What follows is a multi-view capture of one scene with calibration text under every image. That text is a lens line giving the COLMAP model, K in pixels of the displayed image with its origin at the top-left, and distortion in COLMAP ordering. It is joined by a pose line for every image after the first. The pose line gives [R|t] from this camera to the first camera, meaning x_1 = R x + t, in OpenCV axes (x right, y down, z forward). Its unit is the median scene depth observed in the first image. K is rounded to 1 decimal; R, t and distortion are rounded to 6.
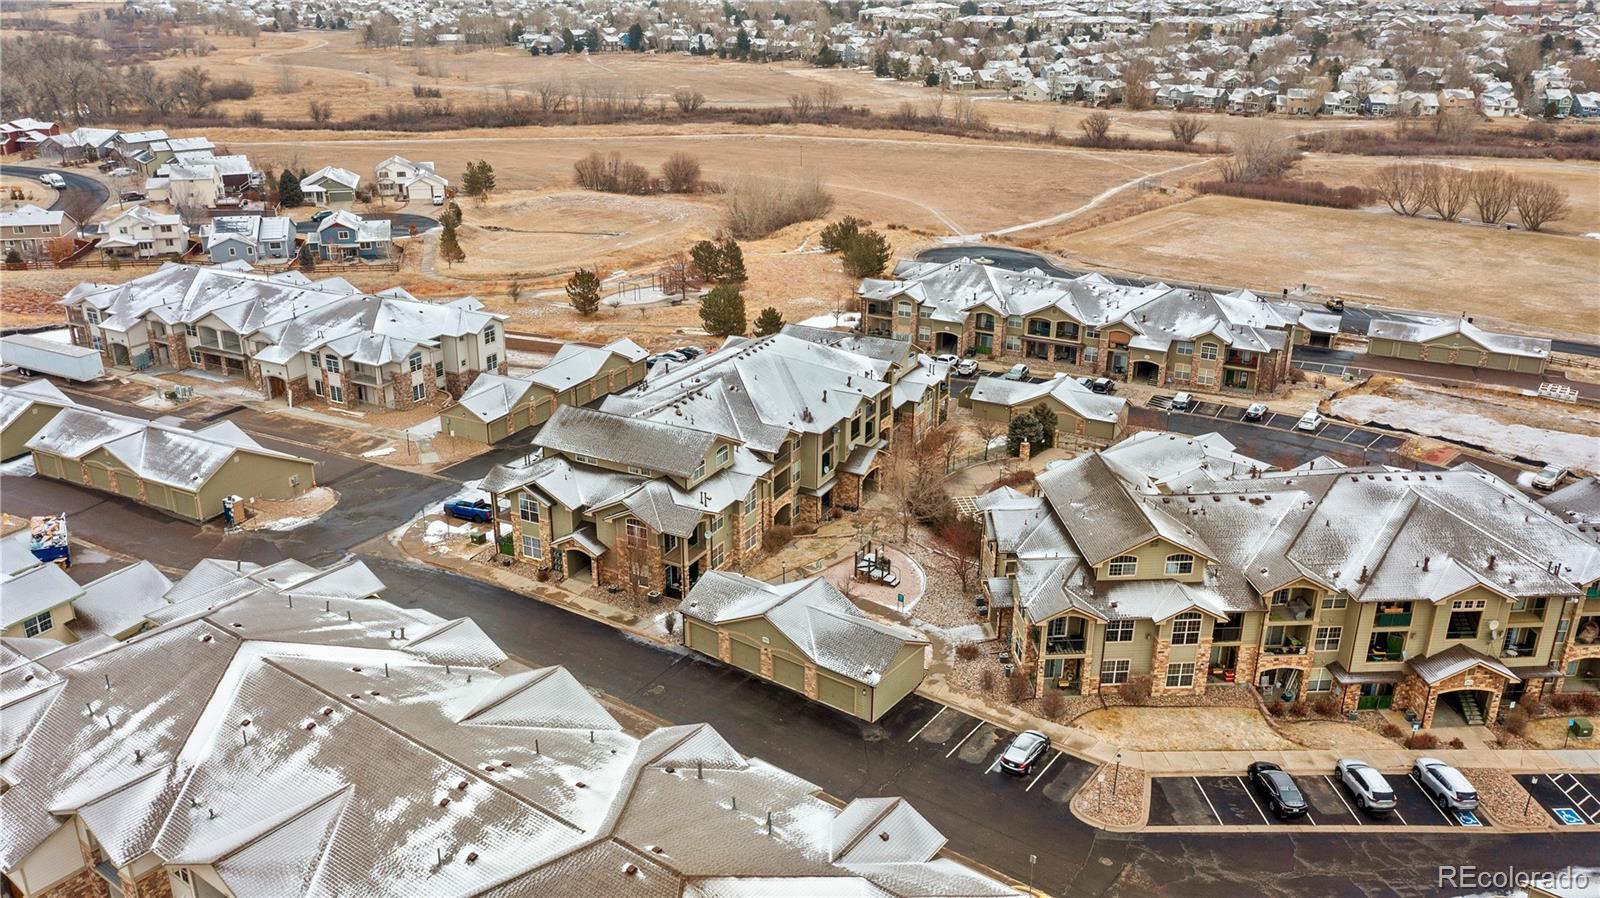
lens RADIAL K [[1288.6, 0, 793.8], [0, 1288.6, 448.0], [0, 0, 1]] dist [-0.001630, 0.007904]
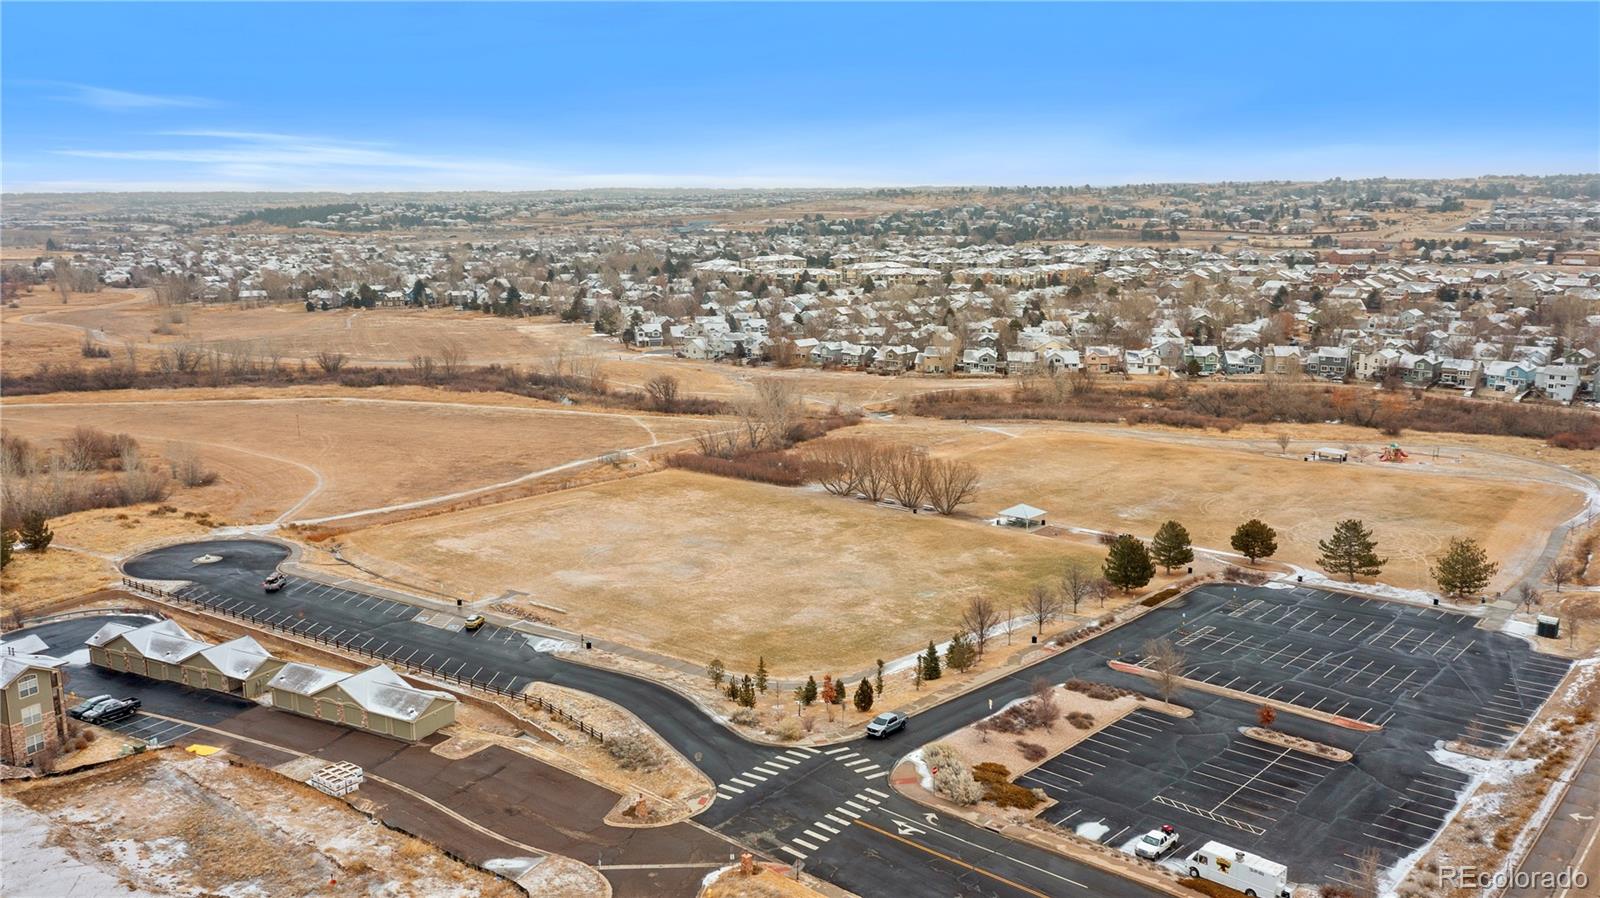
lens RADIAL K [[1288.6, 0, 793.8], [0, 1288.6, 448.0], [0, 0, 1]] dist [-0.001630, 0.007904]
pose [[0.999653, -0.004123, -0.026023, 0.317229], [-0.000604, 0.983839, -0.179055, -0.034836], [0.026340, 0.179008, 0.983495, 0.074712]]
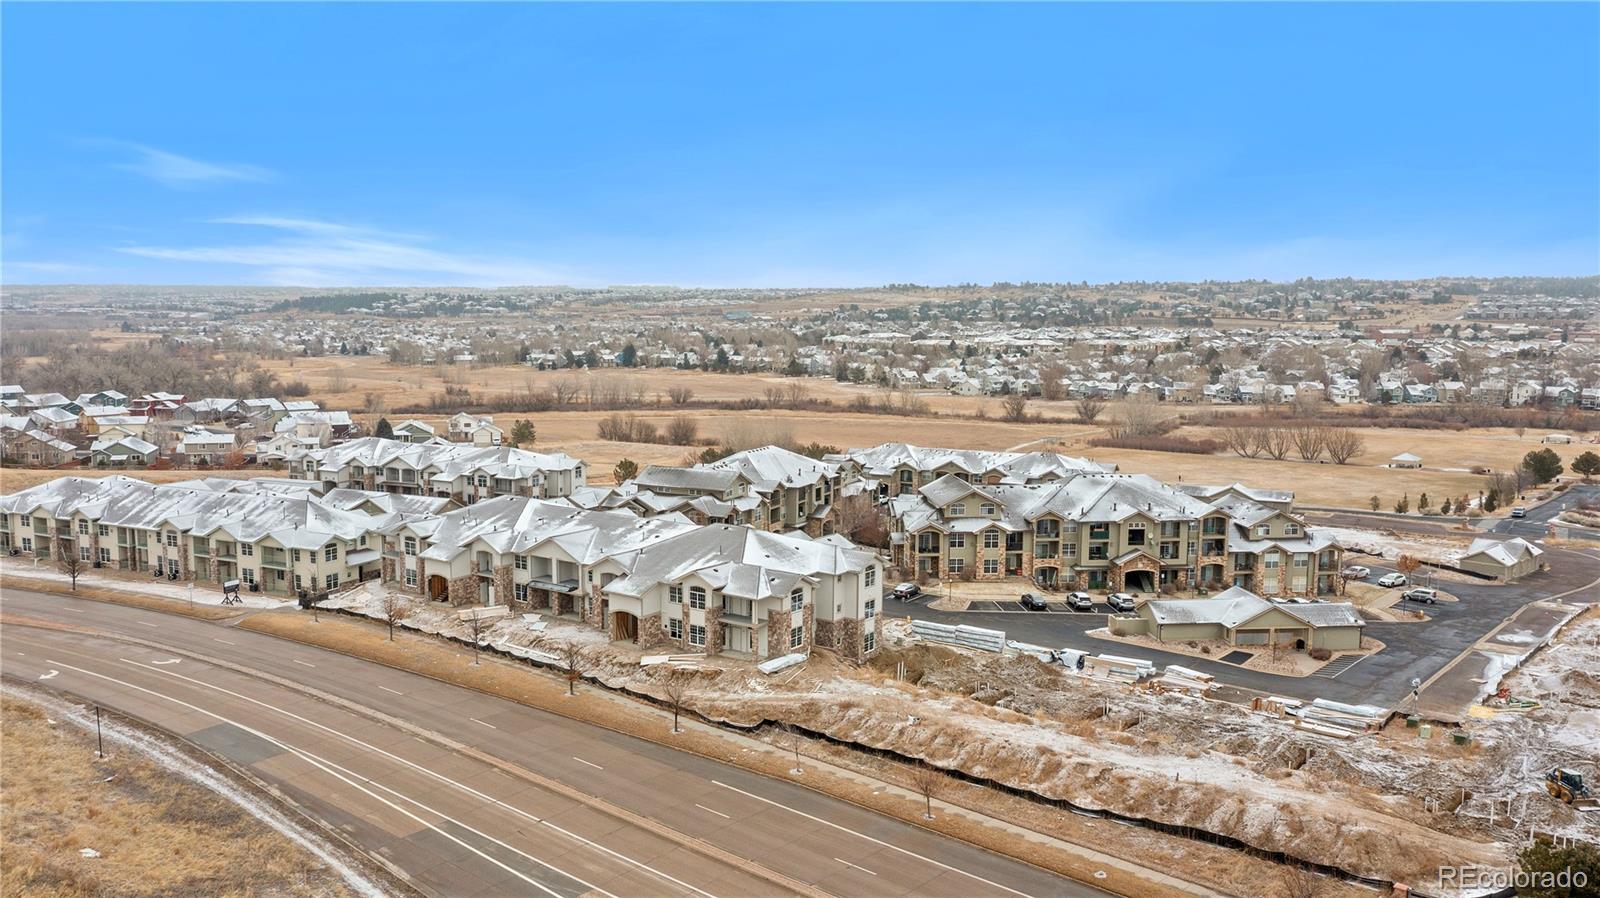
lens RADIAL K [[1288.6, 0, 793.8], [0, 1288.6, 448.0], [0, 0, 1]] dist [-0.001630, 0.007904]
pose [[0.999696, -0.003396, 0.024439, -0.006230], [0.009489, 0.967220, -0.253762, 0.089912], [-0.022776, 0.253916, 0.966958, -0.159596]]
